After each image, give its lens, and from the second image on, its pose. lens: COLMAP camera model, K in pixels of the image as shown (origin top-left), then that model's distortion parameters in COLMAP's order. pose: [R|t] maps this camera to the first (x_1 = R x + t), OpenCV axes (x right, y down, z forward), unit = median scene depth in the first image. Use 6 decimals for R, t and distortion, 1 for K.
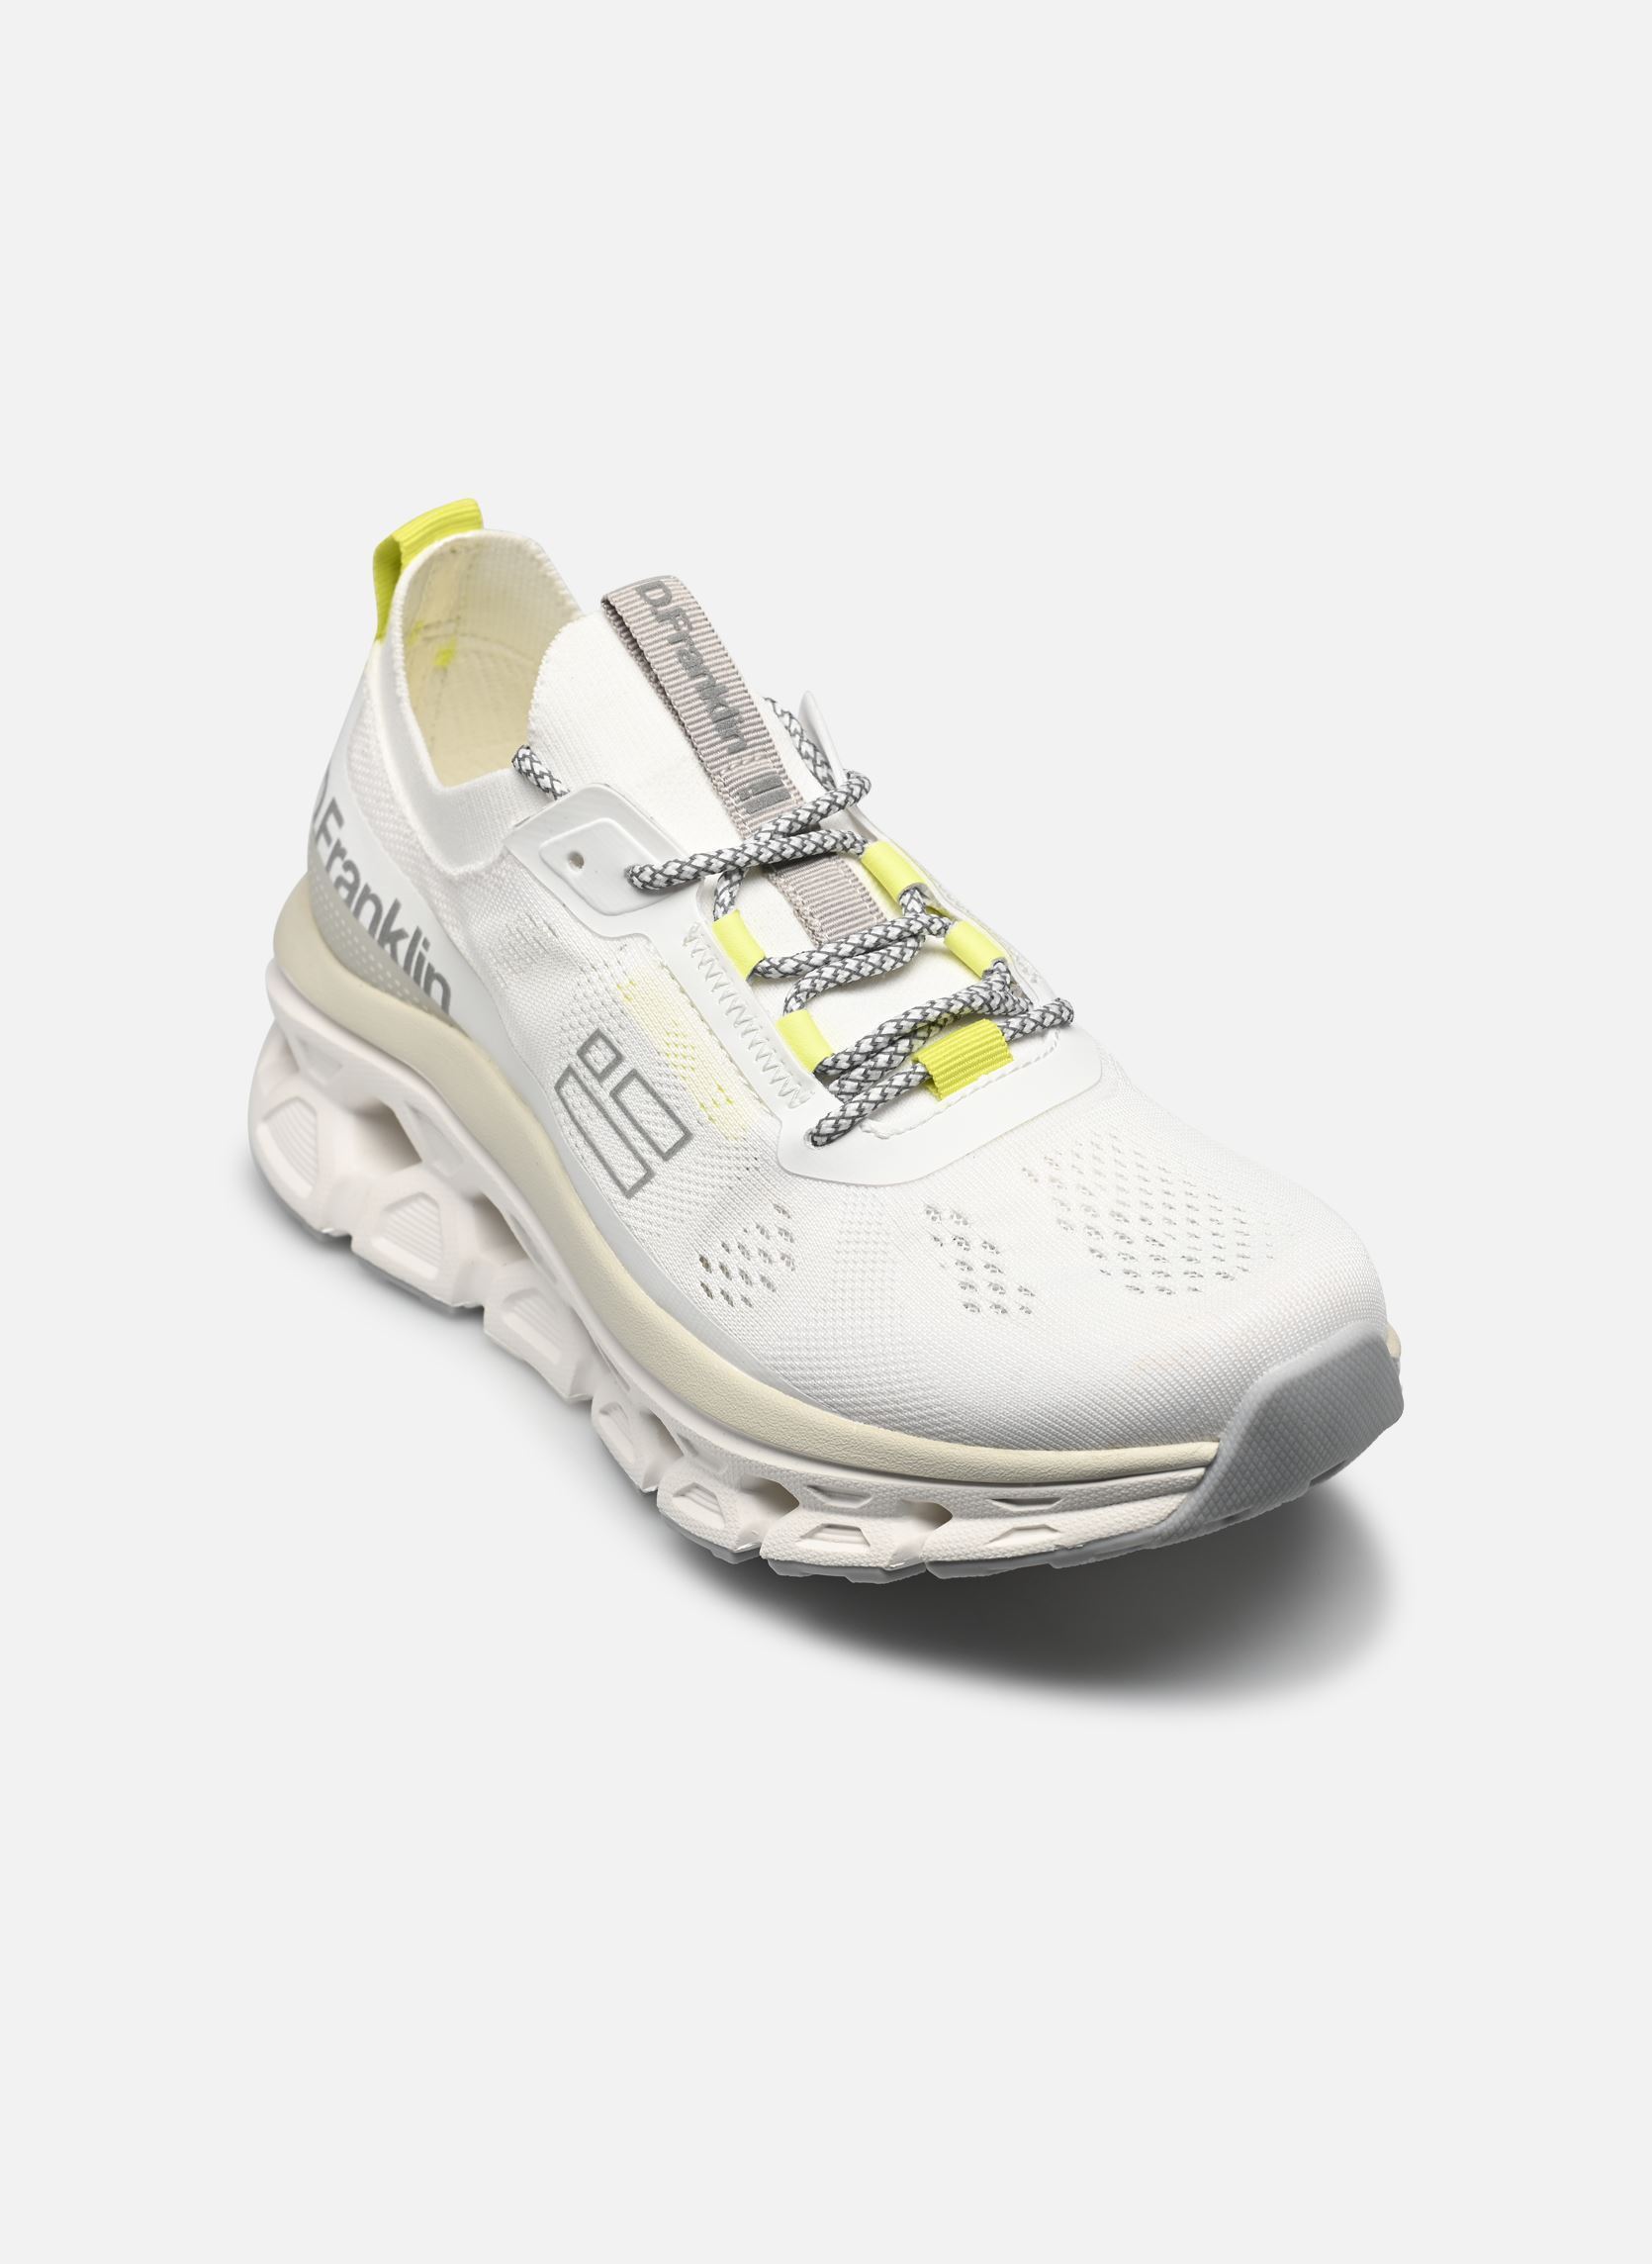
lens RADIAL K [[7409.3, 0, 827.0], [0, 7409.3, 1134.4], [0, 0, 1]] dist [0.279082, 0.000000]
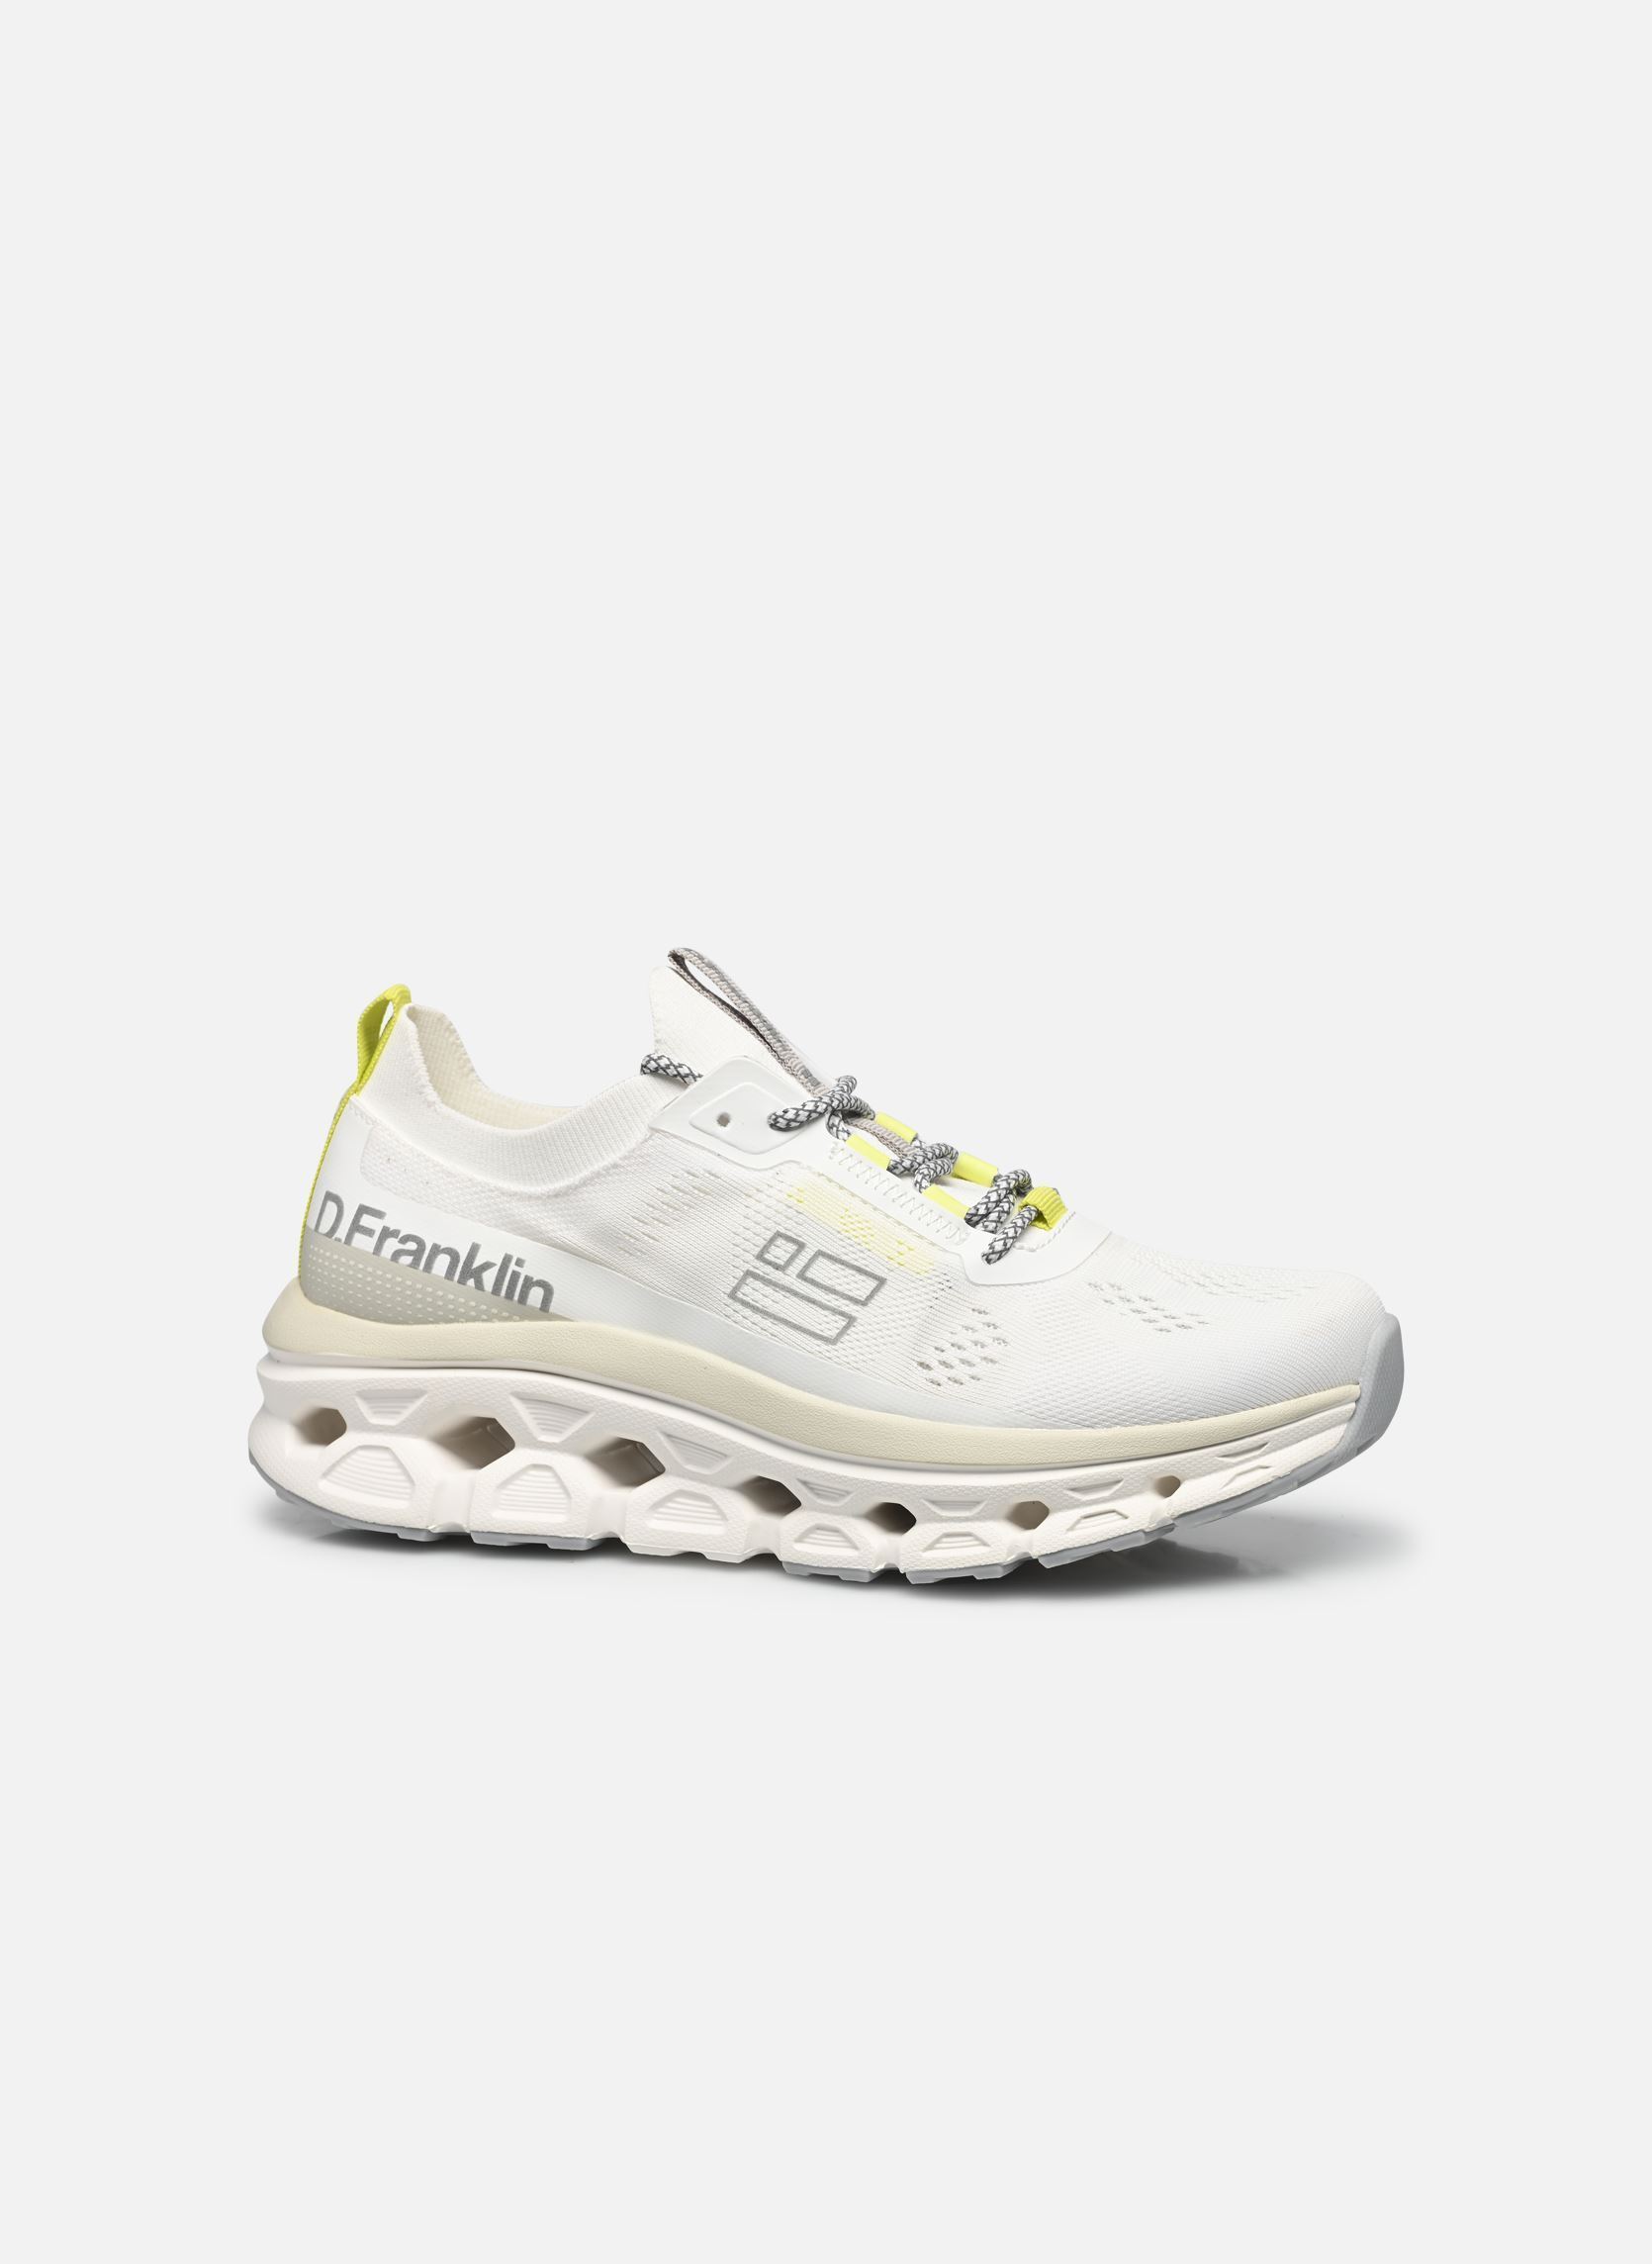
lens RADIAL K [[7409.3, 0, 824.6], [0, 7409.3, 1130.6], [0, 0, 1]] dist [0.279082, 0.000000]
pose [[0.681644, 0.040984, 0.730535, -0.995541], [0.315412, 0.884440, -0.343921, 0.429046], [-0.660210, 0.464852, 0.589946, 0.203592]]
